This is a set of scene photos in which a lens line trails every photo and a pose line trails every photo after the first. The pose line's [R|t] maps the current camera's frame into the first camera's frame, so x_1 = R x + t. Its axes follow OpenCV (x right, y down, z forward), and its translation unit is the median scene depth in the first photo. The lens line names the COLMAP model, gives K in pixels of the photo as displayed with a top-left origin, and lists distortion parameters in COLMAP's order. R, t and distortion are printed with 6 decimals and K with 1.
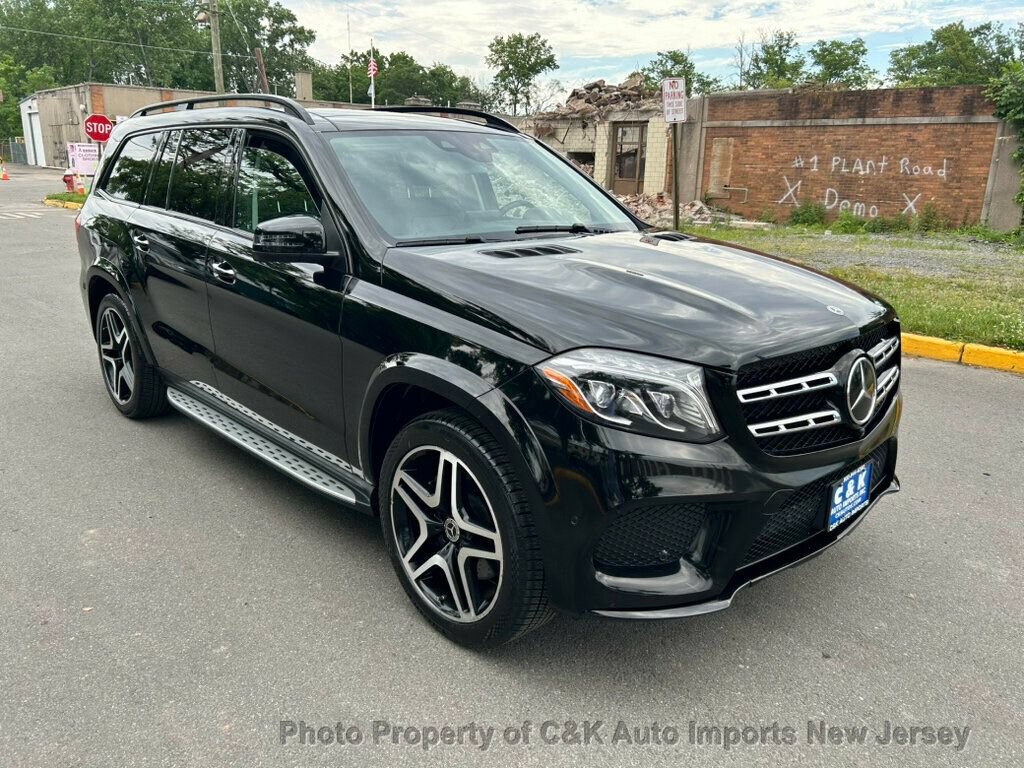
lens RADIAL K [[779.6, 0, 503.7], [0, 779.6, 386.8], [0, 0, 1]] dist [0.045444, -0.050146]
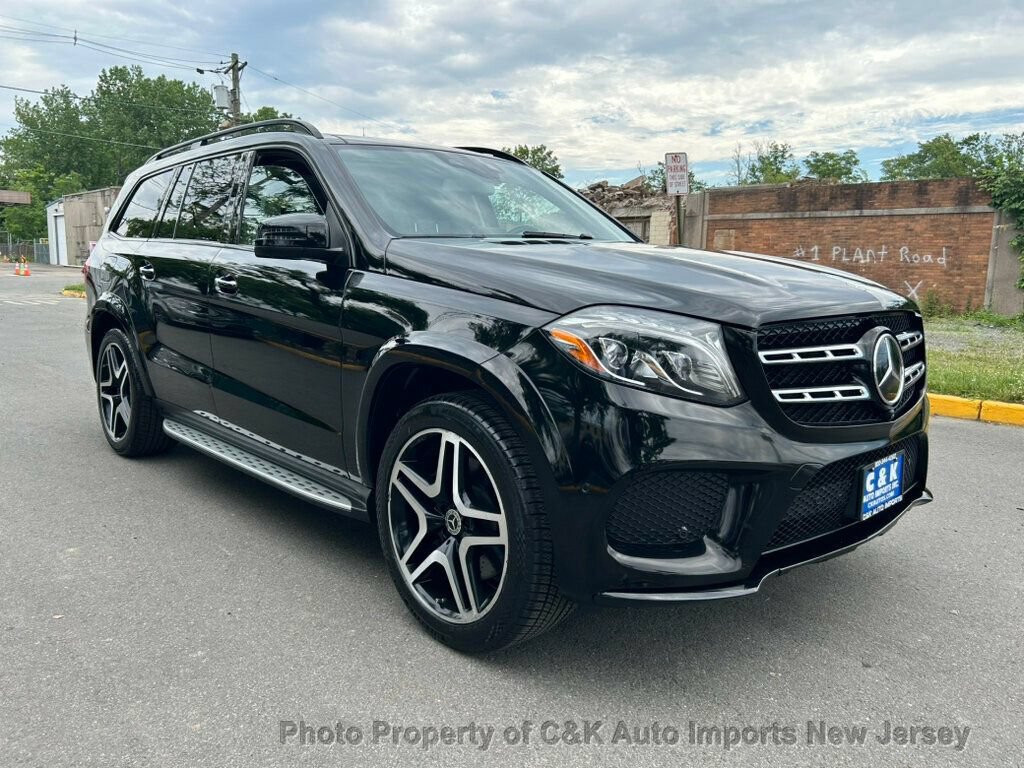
lens RADIAL K [[779.6, 0, 501.3], [0, 779.6, 383.7], [0, 0, 1]] dist [0.045444, -0.050146]
pose [[0.999930, 0.004845, -0.010779, 0.000090], [-0.006213, 0.991392, -0.130778, 0.106208], [0.010052, 0.130836, 0.991353, 0.044190]]
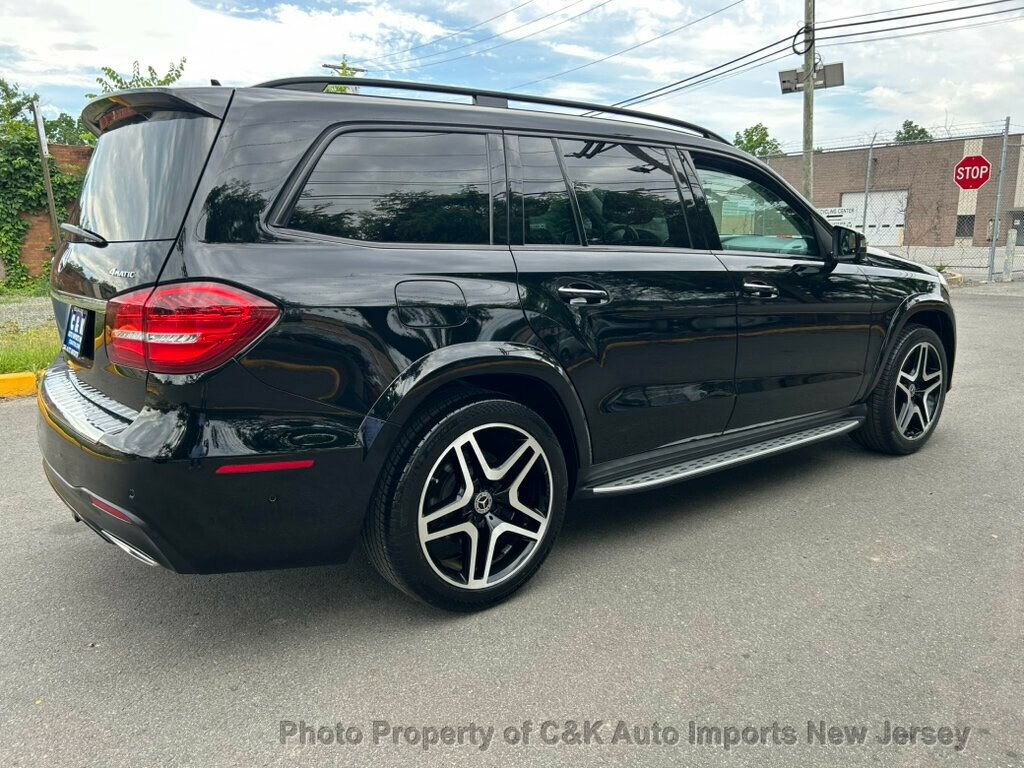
lens RADIAL K [[779.6, 0, 506.5], [0, 779.6, 377.6], [0, 0, 1]] dist [0.045444, -0.050146]
pose [[0.088963, -0.195917, 0.976577, -1.450356], [0.279472, 0.945988, 0.164322, -0.307426], [-0.956024, 0.258307, 0.138911, 1.234673]]
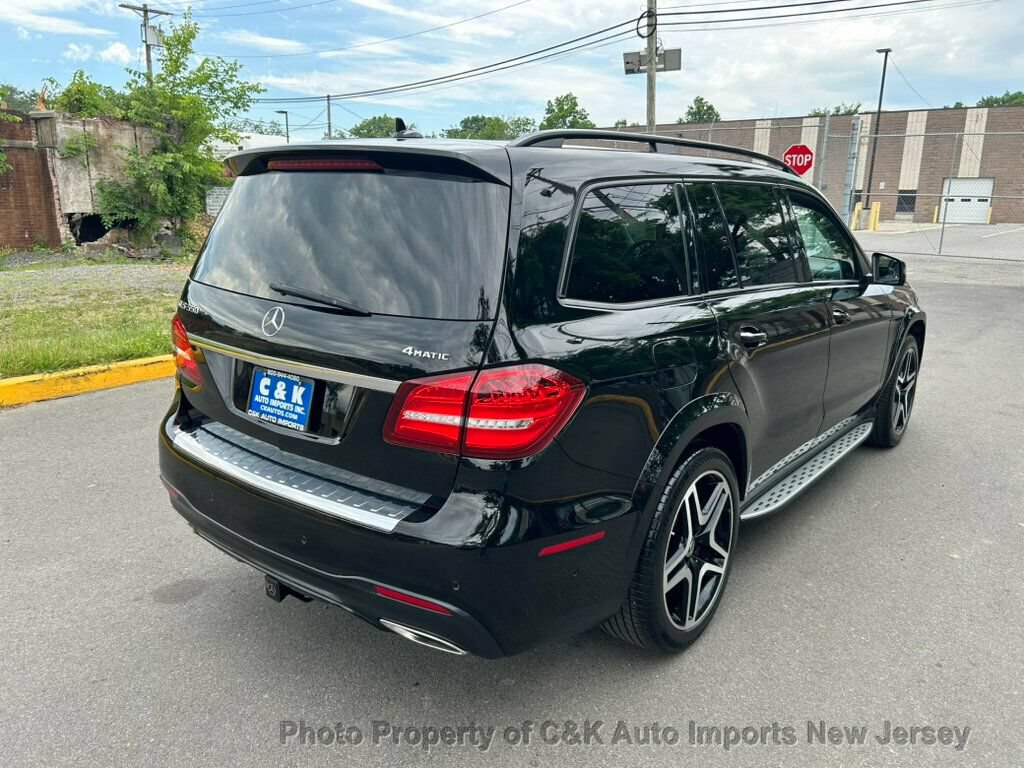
lens RADIAL K [[779.6, 0, 506.8], [0, 779.6, 382.2], [0, 0, 1]] dist [0.045444, -0.050146]
pose [[-0.151034, -0.246046, 0.957418, -1.421574], [0.254957, 0.926065, 0.278209, -0.508780], [-0.955084, 0.286119, -0.077136, 1.610603]]
